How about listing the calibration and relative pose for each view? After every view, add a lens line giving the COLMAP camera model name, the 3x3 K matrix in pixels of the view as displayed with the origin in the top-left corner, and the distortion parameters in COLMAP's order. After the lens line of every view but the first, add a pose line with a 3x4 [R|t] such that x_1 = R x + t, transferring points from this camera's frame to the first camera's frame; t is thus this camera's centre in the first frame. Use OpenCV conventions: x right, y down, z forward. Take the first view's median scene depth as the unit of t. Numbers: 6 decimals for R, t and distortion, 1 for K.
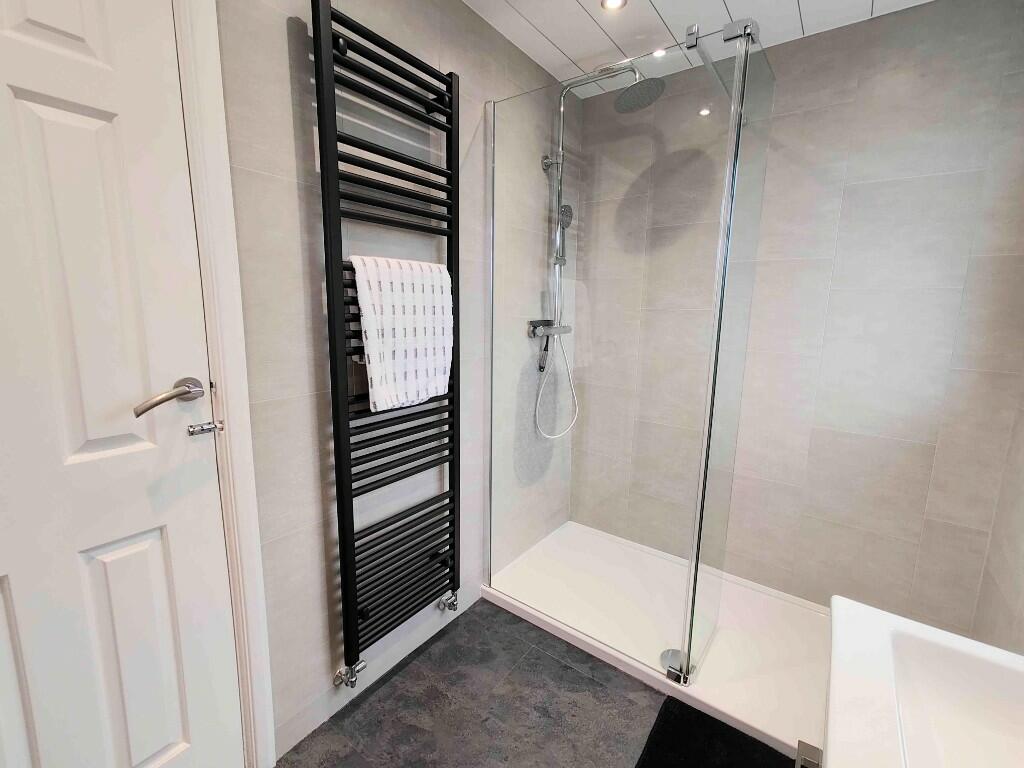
lens RADIAL K [[450.7, 0, 513.6], [0, 450.7, 382.7], [0, 0, 1]] dist [0.006629, 0.000396]
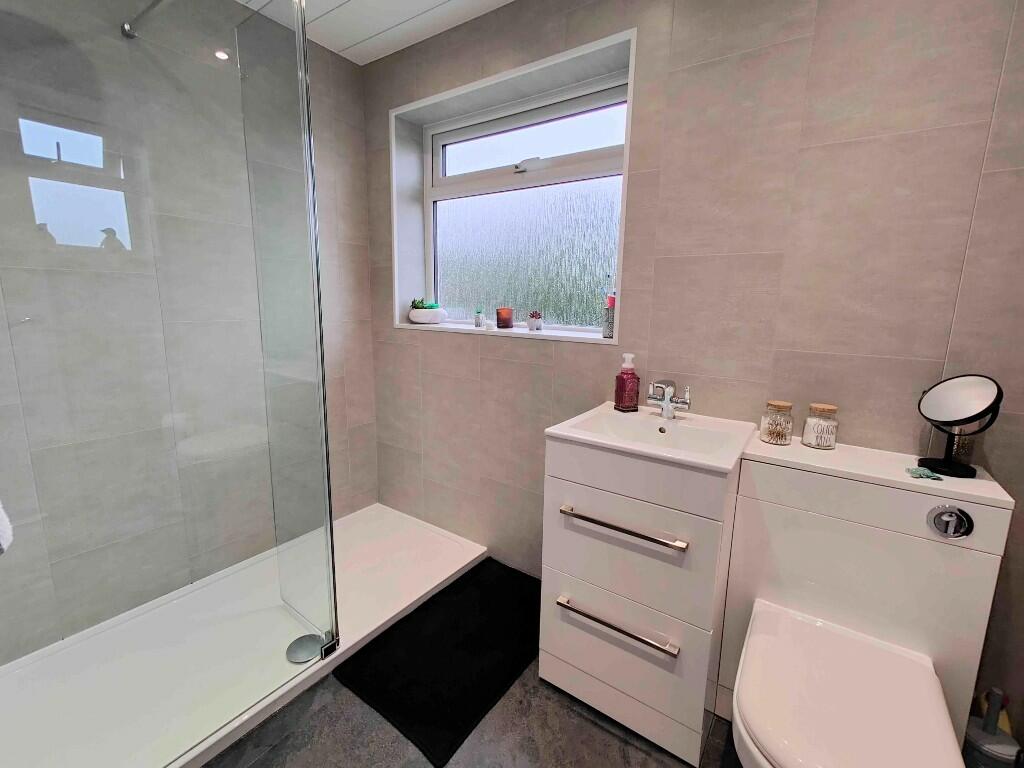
lens RADIAL K [[450.7, 0, 513.5], [0, 450.7, 380.6], [0, 0, 1]] dist [0.006629, 0.000396]
pose [[-0.034125, -0.189140, 0.981357, -0.505206], [0.157928, 0.968571, 0.192168, -0.037345], [-0.986861, 0.161541, -0.003182, 0.518421]]
